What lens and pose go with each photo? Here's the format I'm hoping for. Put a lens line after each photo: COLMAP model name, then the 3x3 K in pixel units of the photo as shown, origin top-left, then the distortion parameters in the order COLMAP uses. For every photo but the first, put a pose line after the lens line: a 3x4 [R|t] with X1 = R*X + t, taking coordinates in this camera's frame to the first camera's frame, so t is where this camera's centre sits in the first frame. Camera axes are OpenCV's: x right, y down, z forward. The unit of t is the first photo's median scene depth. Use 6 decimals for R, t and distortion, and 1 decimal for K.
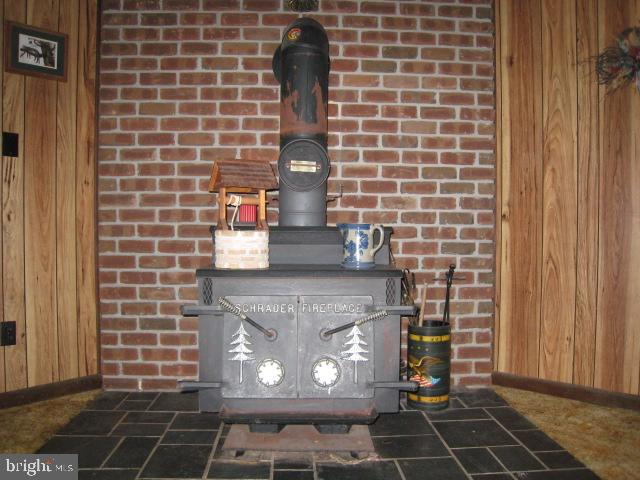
lens RADIAL K [[527.0, 0, 320.4], [0, 527.0, 240.6], [0, 0, 1]] dist [-0.125955, 0.014847]
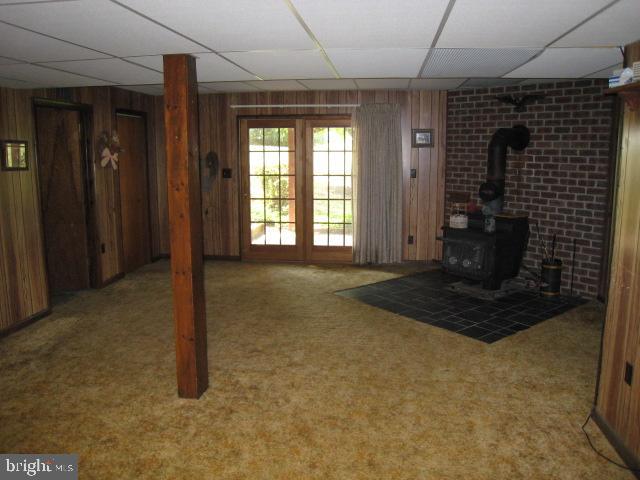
lens RADIAL K [[527.0, 0, 319.6], [0, 527.0, 237.8], [0, 0, 1]] dist [-0.125955, 0.014847]
pose [[0.571224, 0.132283, -0.810065, 1.292797], [-0.009827, 0.987959, 0.154403, -0.243766], [0.820736, -0.080238, 0.565646, -0.960229]]
